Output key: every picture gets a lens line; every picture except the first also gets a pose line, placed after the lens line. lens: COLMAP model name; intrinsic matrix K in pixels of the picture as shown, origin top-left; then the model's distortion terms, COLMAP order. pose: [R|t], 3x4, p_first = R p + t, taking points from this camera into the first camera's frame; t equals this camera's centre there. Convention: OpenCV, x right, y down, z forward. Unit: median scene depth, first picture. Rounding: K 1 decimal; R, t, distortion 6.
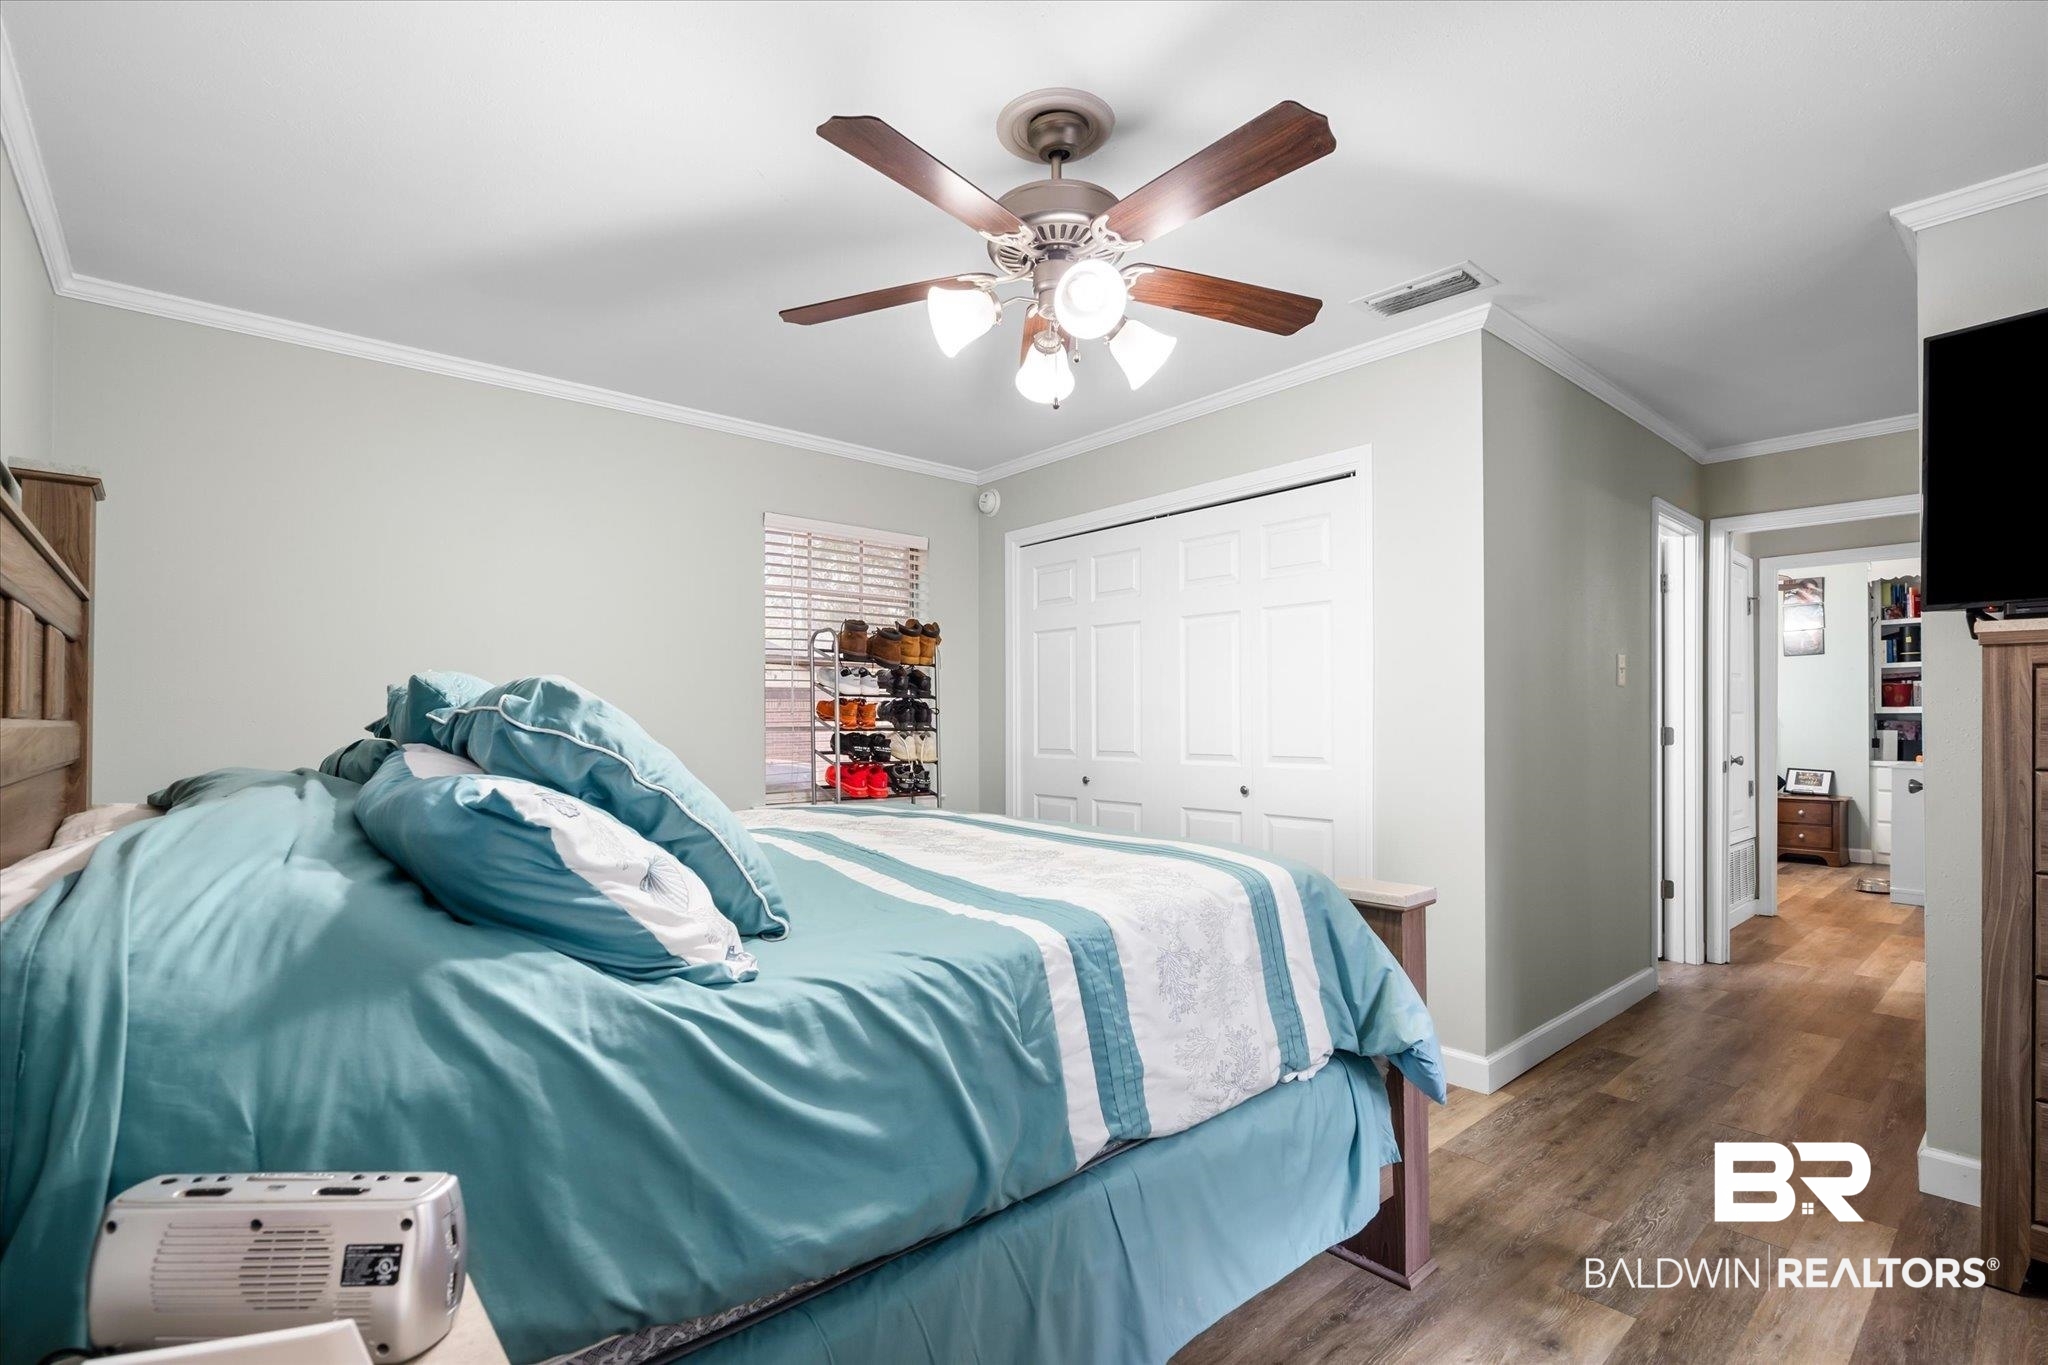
lens RADIAL K [[941.5, 0, 1033.5], [0, 941.5, 701.4], [0, 0, 1]] dist [0.001999, 0.000005]
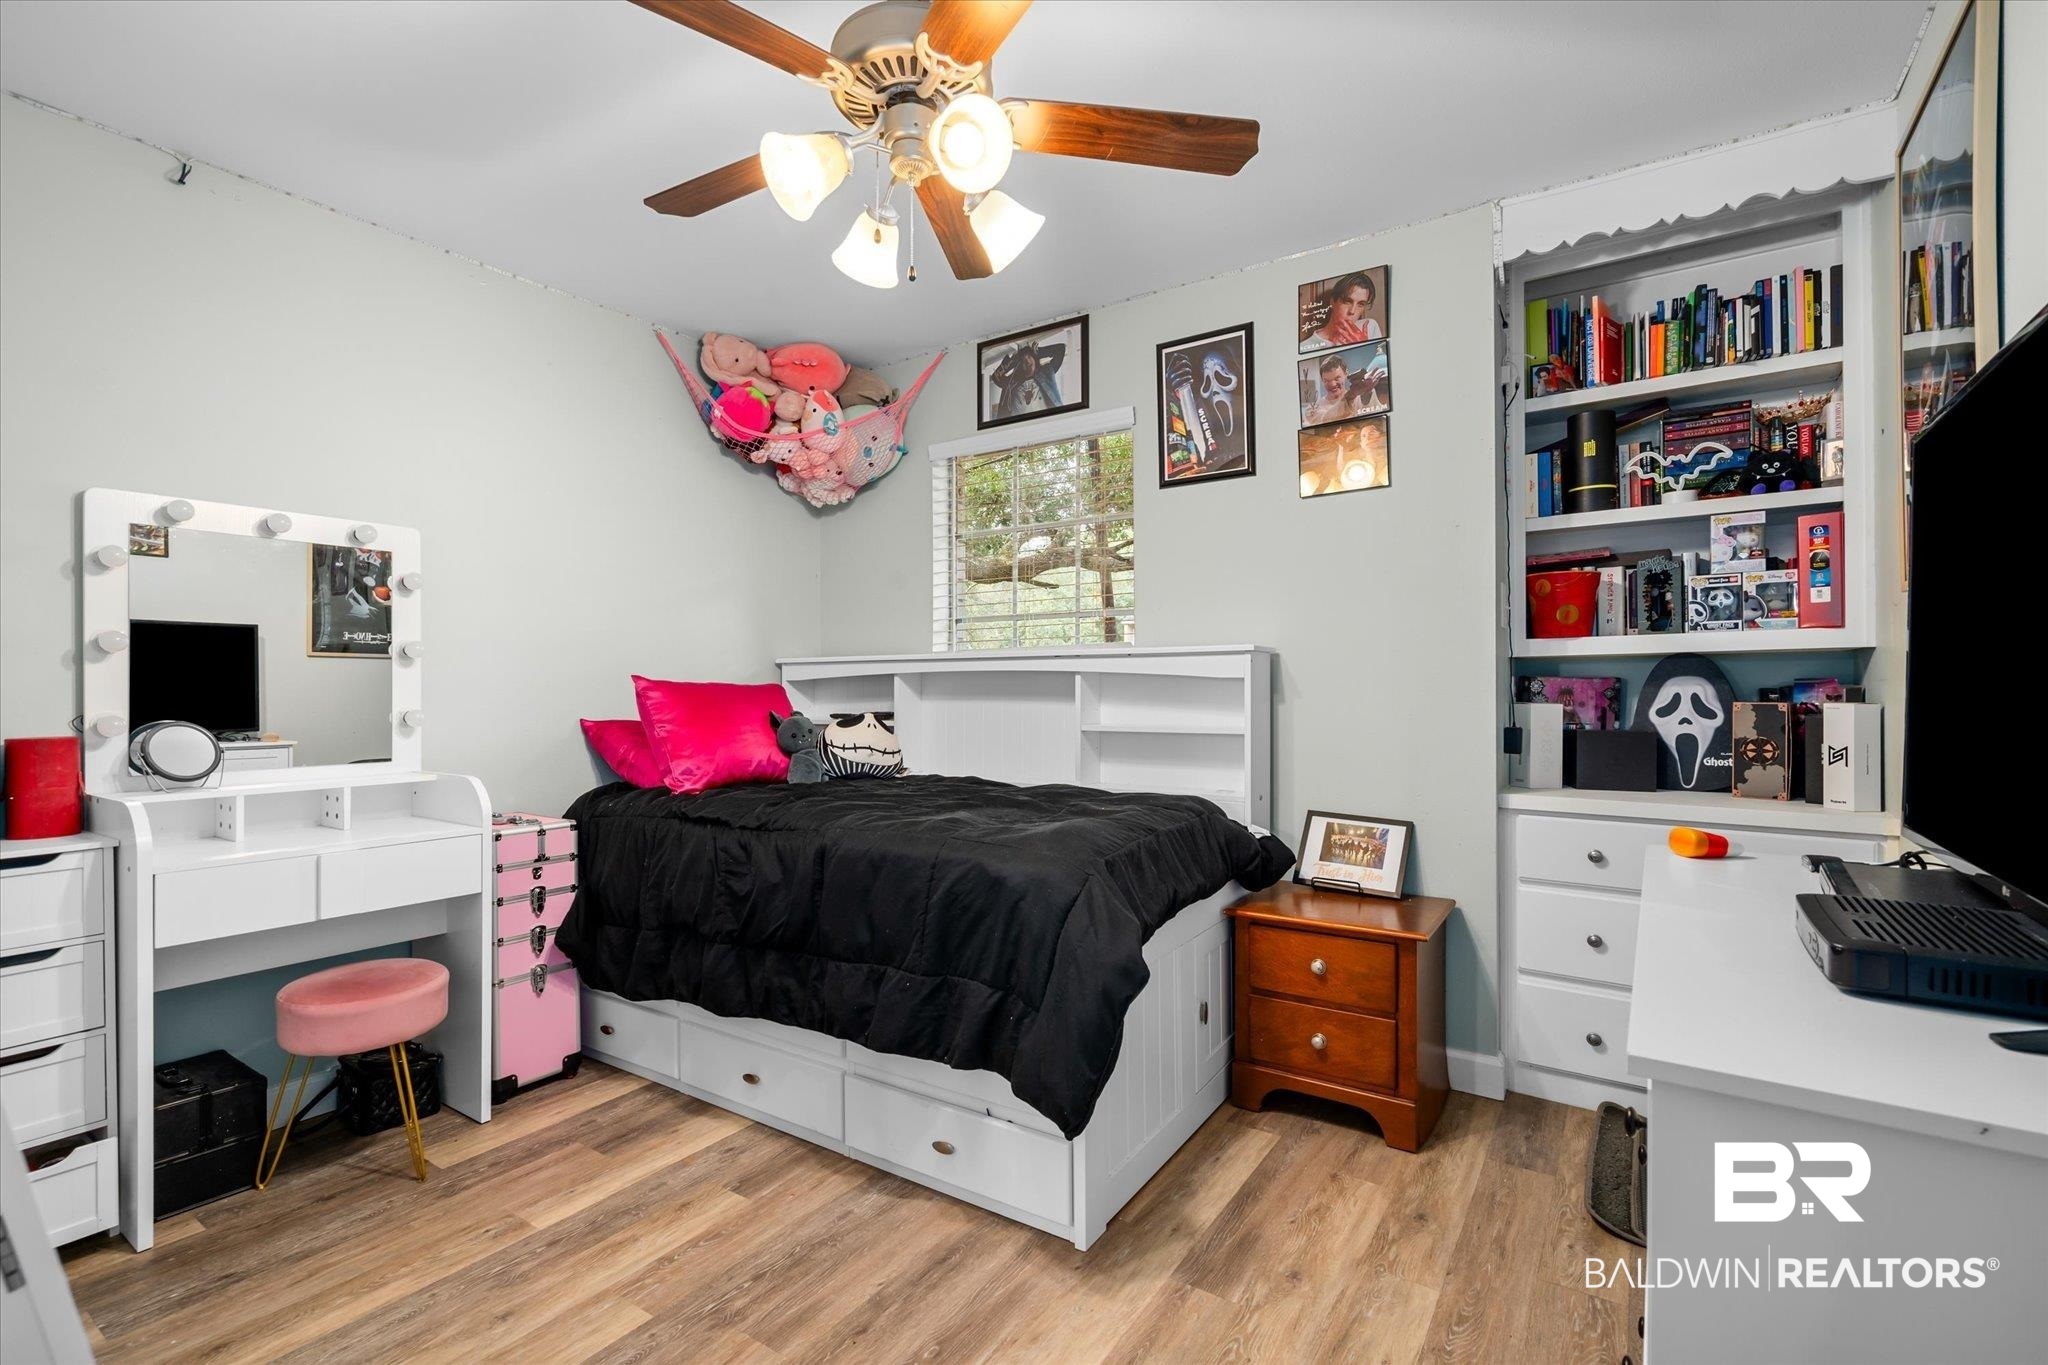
lens RADIAL K [[941.5, 0, 1025.7], [0, 941.5, 683.1], [0, 0, 1]] dist [0.001999, 0.000005]
pose [[0.966024, -0.008519, 0.258313, 0.623163], [0.005452, 0.999906, 0.012585, 0.017293], [-0.258396, -0.010749, 0.965979, 0.703391]]
